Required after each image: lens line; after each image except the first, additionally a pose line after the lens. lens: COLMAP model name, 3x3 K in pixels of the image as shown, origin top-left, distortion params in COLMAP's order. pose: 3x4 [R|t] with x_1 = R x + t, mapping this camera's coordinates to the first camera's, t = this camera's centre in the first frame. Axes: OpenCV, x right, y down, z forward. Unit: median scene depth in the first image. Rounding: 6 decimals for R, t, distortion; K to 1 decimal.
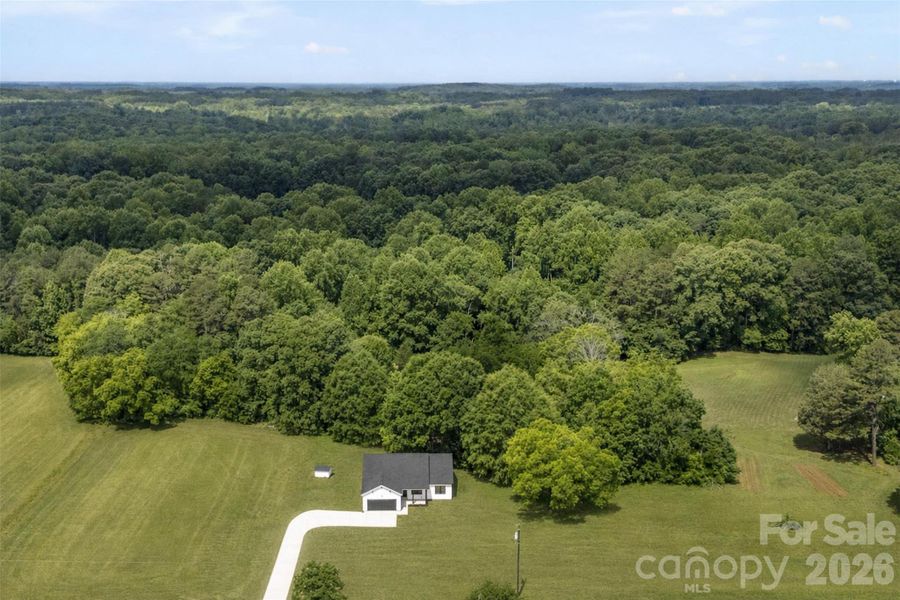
lens RADIAL K [[656.3, 0, 450.0], [0, 656.3, 300.0], [0, 0, 1]] dist [-0.005301, -0.001367]
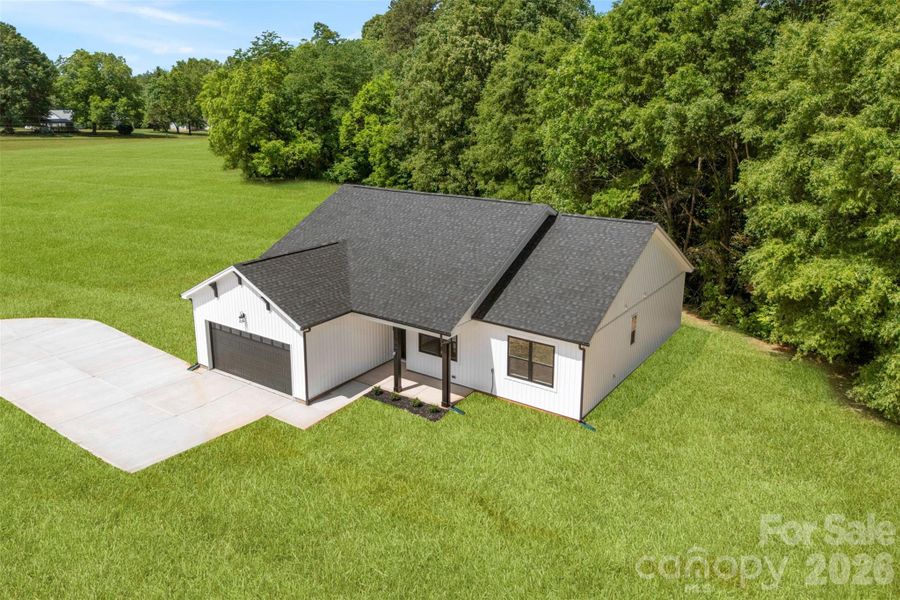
lens RADIAL K [[656.3, 0, 450.0], [0, 656.3, 300.0], [0, 0, 1]] dist [-0.005301, -0.001367]
pose [[0.807509, 0.177631, -0.562474, 0.077555], [-0.075895, 0.976941, 0.199563, 0.234103], [0.584953, -0.118460, 0.802370, 0.831316]]
